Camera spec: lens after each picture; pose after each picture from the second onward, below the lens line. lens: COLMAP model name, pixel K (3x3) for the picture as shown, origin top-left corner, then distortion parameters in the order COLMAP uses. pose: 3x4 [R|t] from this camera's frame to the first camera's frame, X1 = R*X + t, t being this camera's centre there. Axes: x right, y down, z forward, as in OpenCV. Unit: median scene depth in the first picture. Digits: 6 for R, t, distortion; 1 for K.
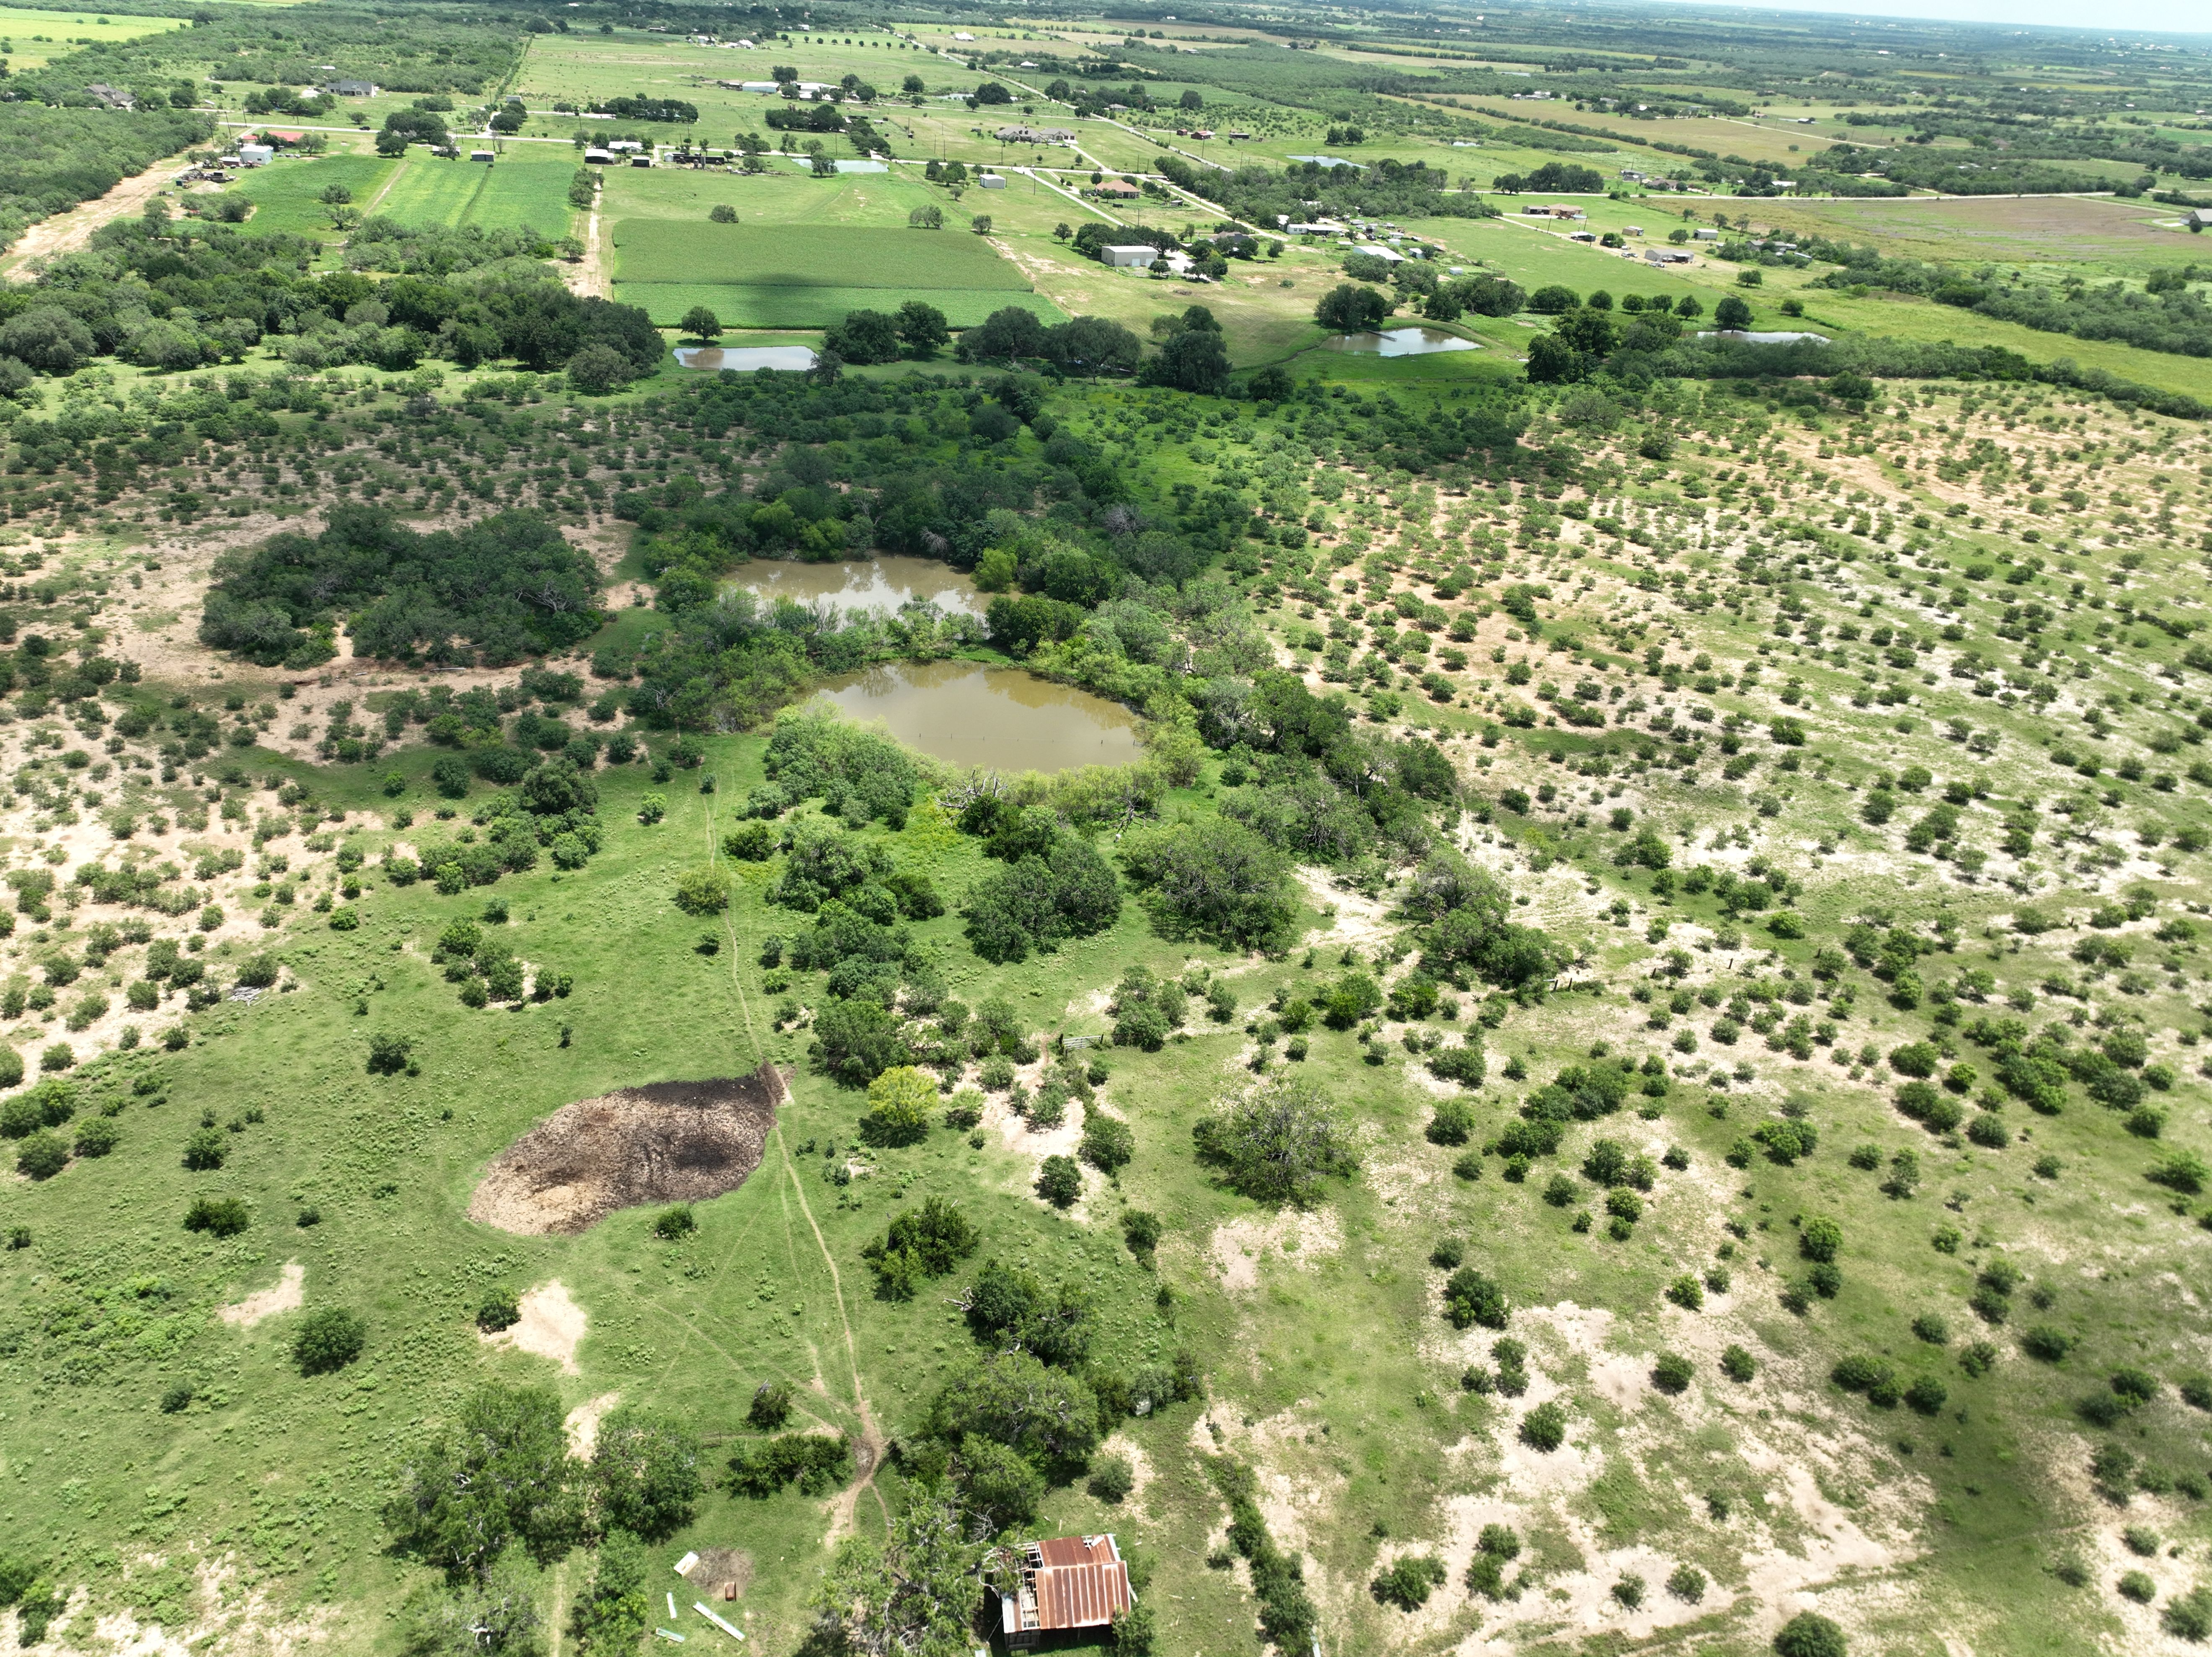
lens RADIAL K [[1550.9, 0, 1102.5], [0, 1550.9, 834.7], [0, 0, 1]] dist [-0.001119, 0.014207]
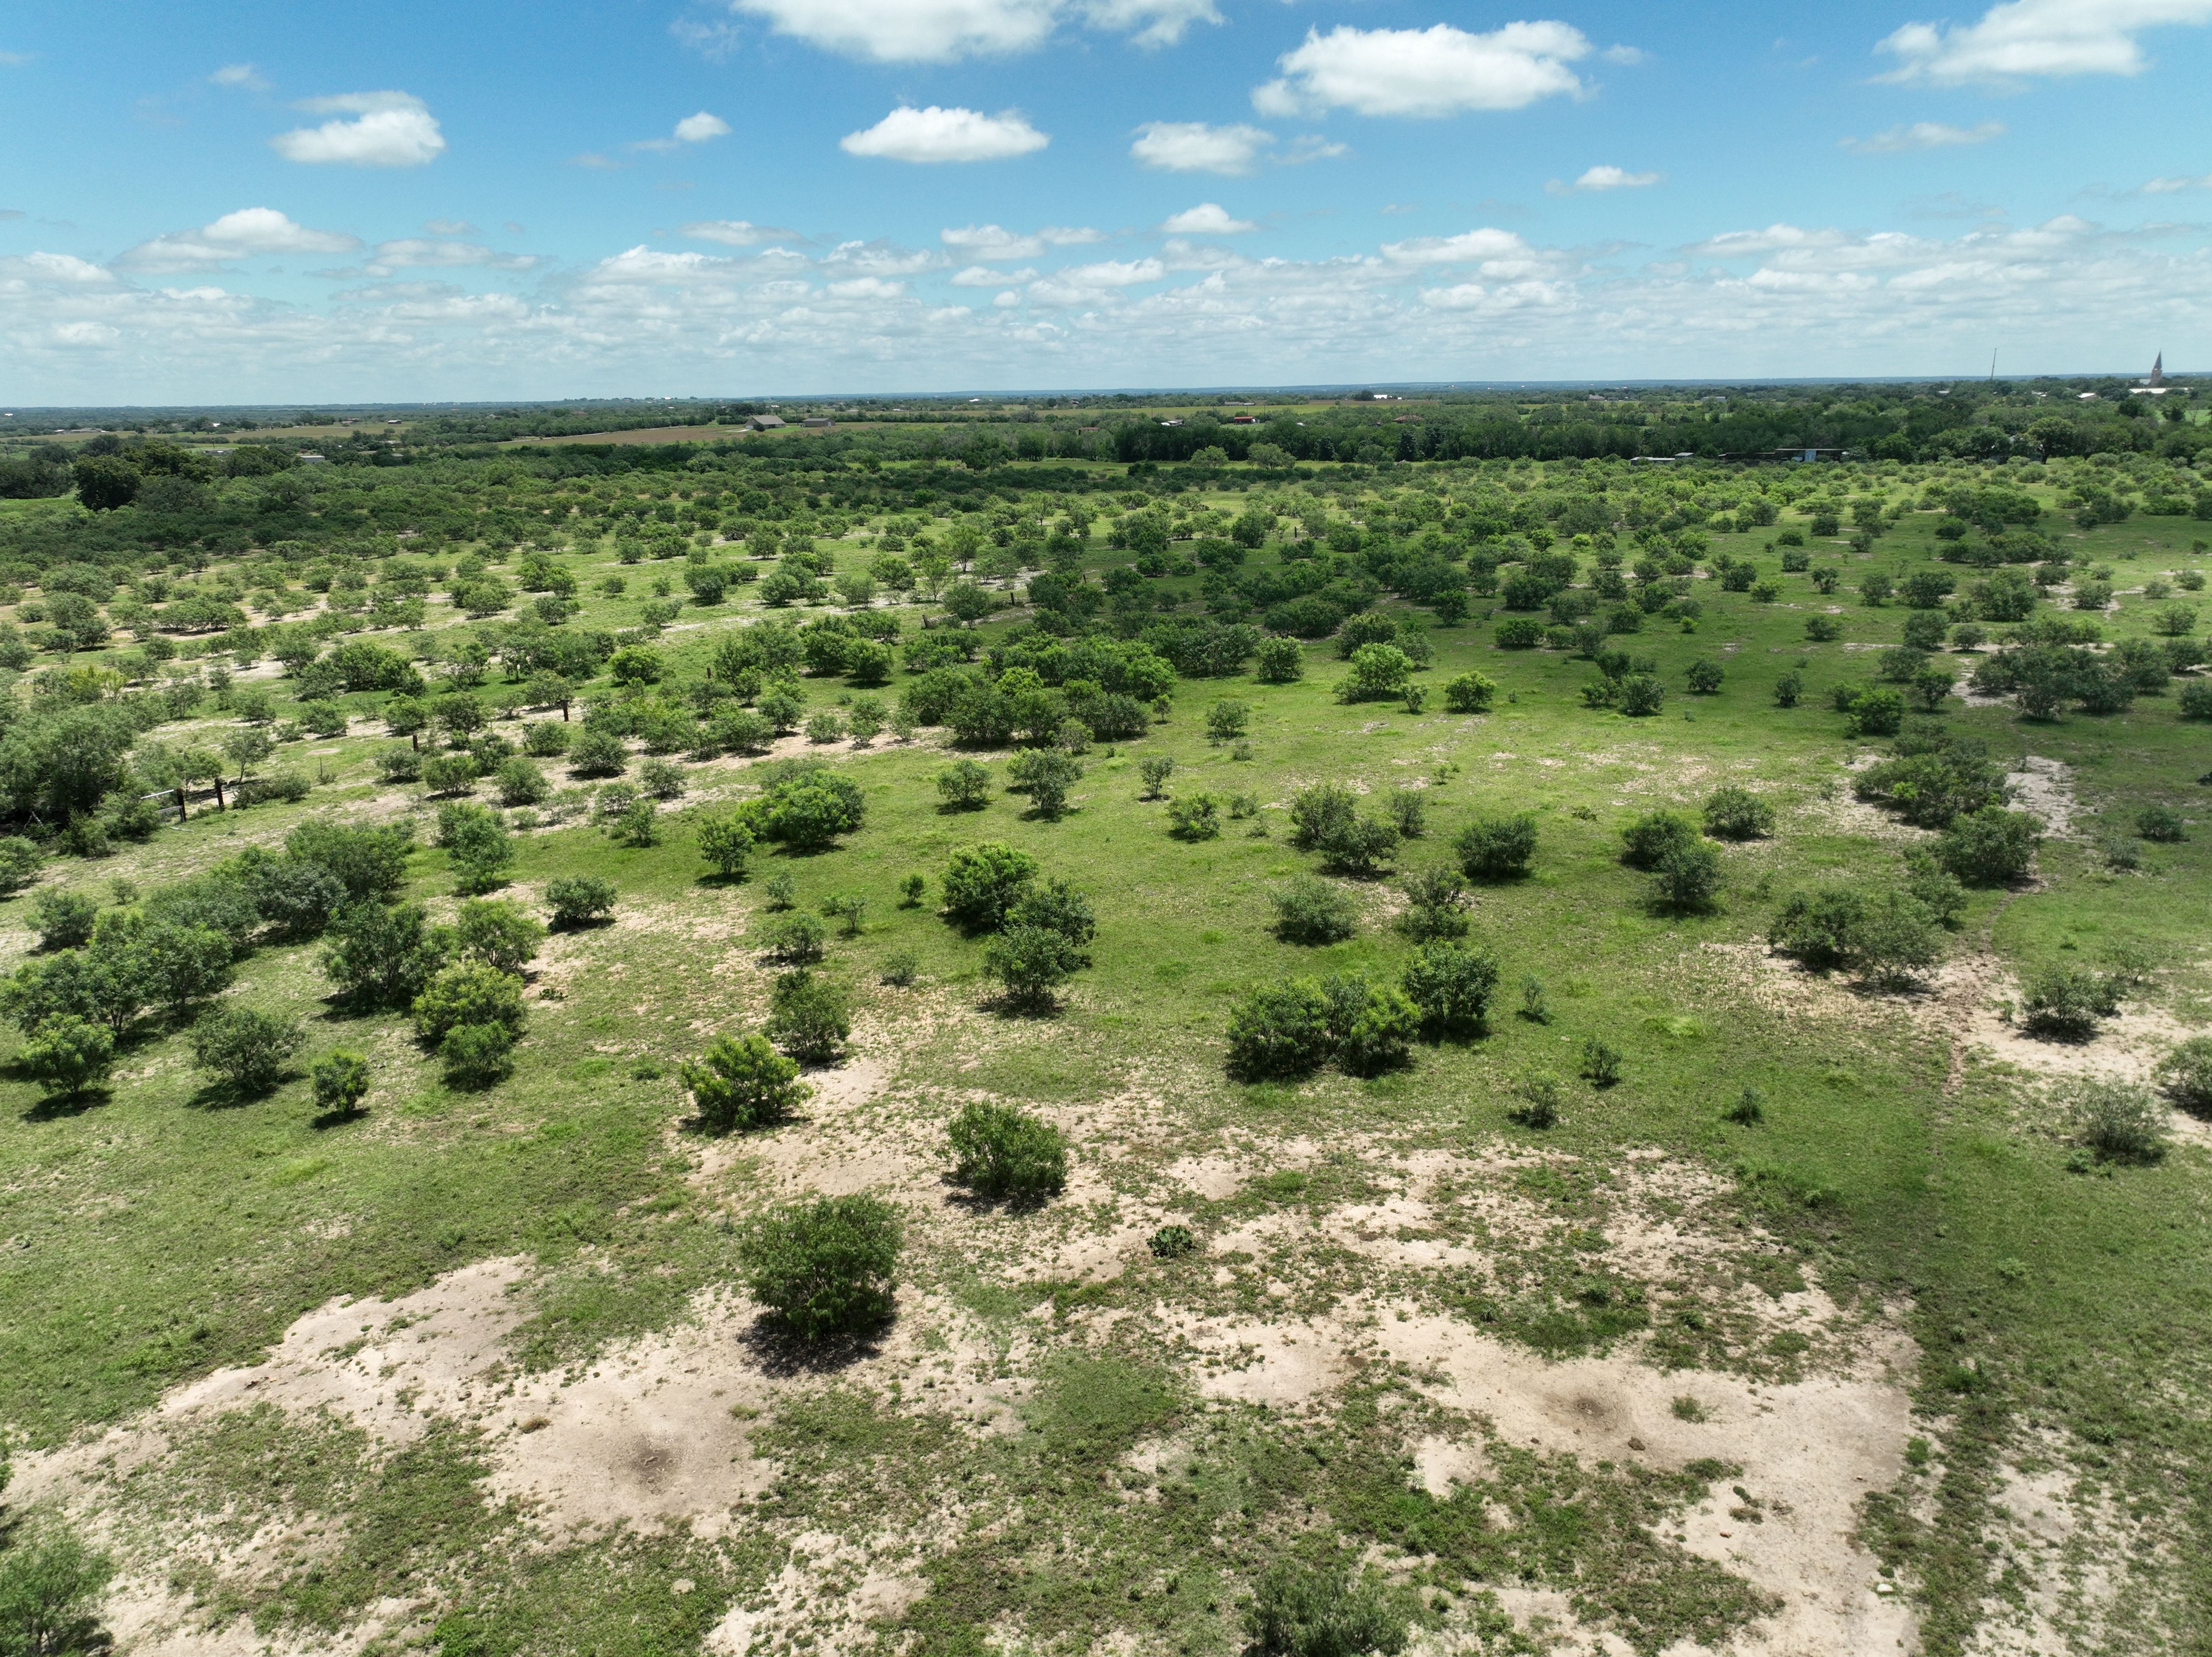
lens RADIAL K [[1550.9, 0, 1104.8], [0, 1550.9, 825.4], [0, 0, 1]] dist [-0.001119, 0.014207]
pose [[0.689886, -0.266347, 0.673140, 0.153811], [0.405638, 0.912395, -0.054714, 0.187455], [-0.599596, 0.310798, 0.737489, 0.466134]]
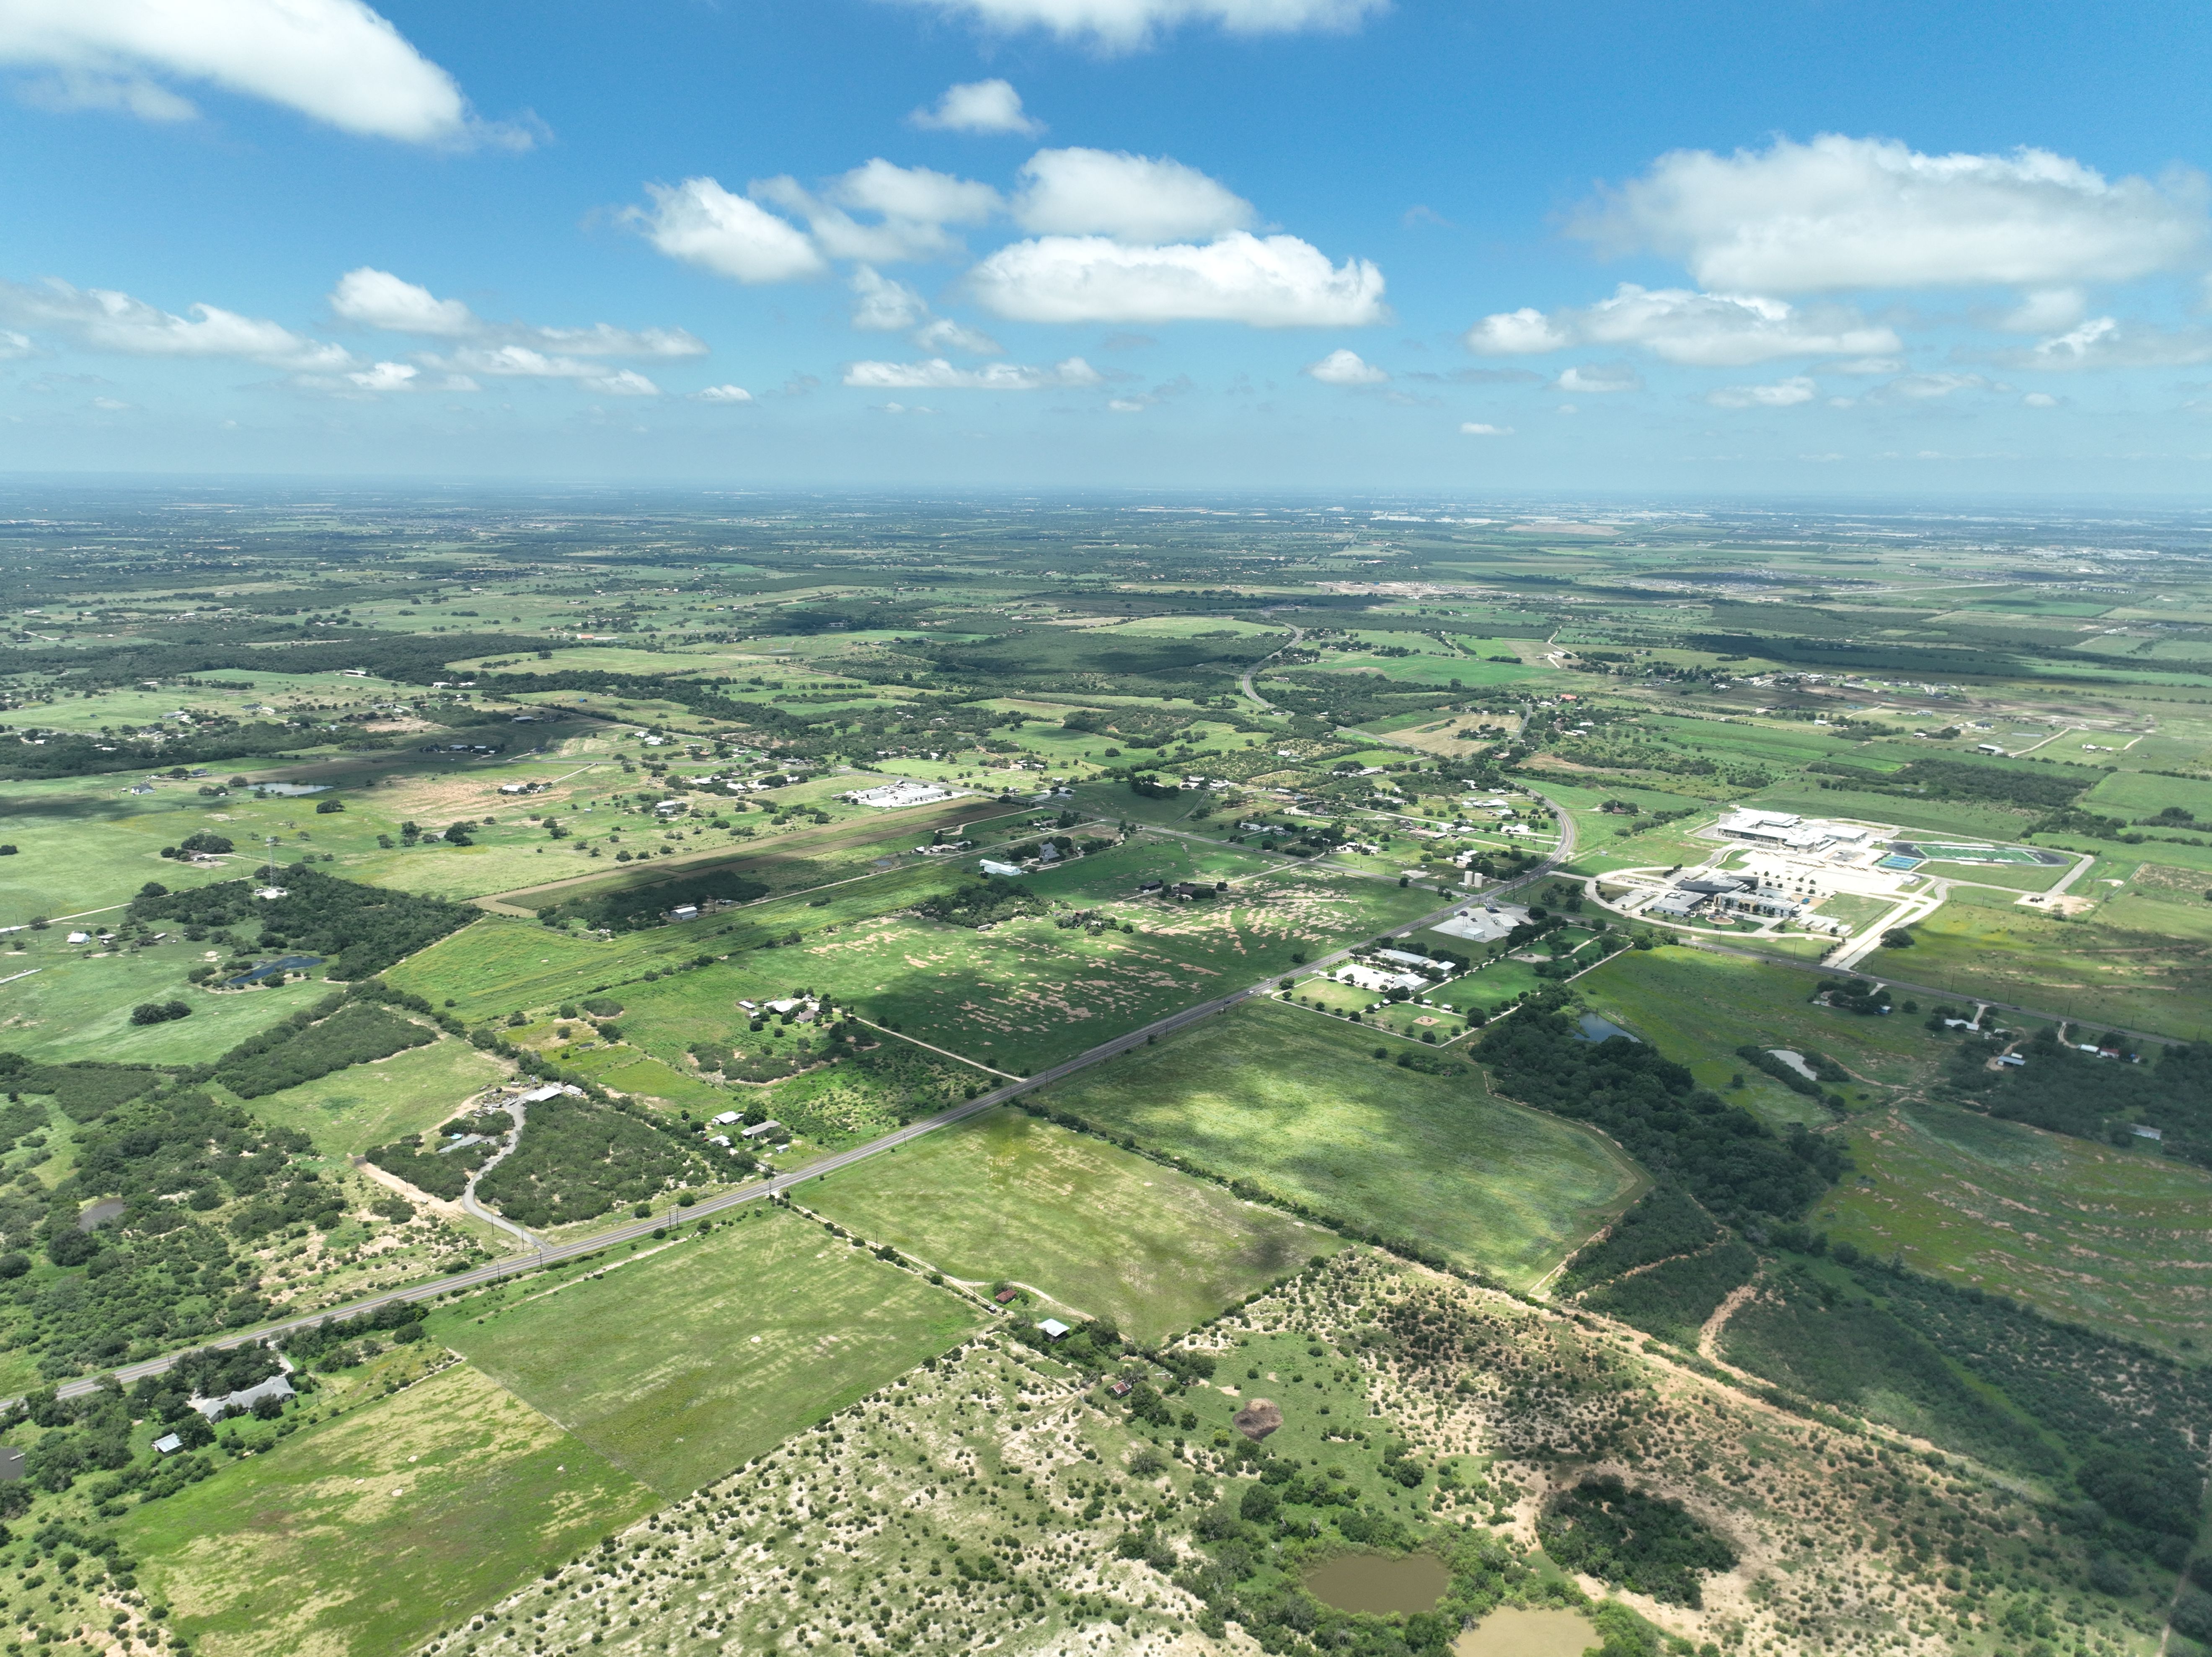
lens RADIAL K [[1550.9, 0, 1102.4], [0, 1550.9, 825.9], [0, 0, 1]] dist [-0.001119, 0.014207]
pose [[-0.833625, 0.052985, -0.549783, 1.712978], [-0.327625, 0.753930, 0.569431, -2.440195], [0.444669, 0.654815, -0.611136, 1.675157]]
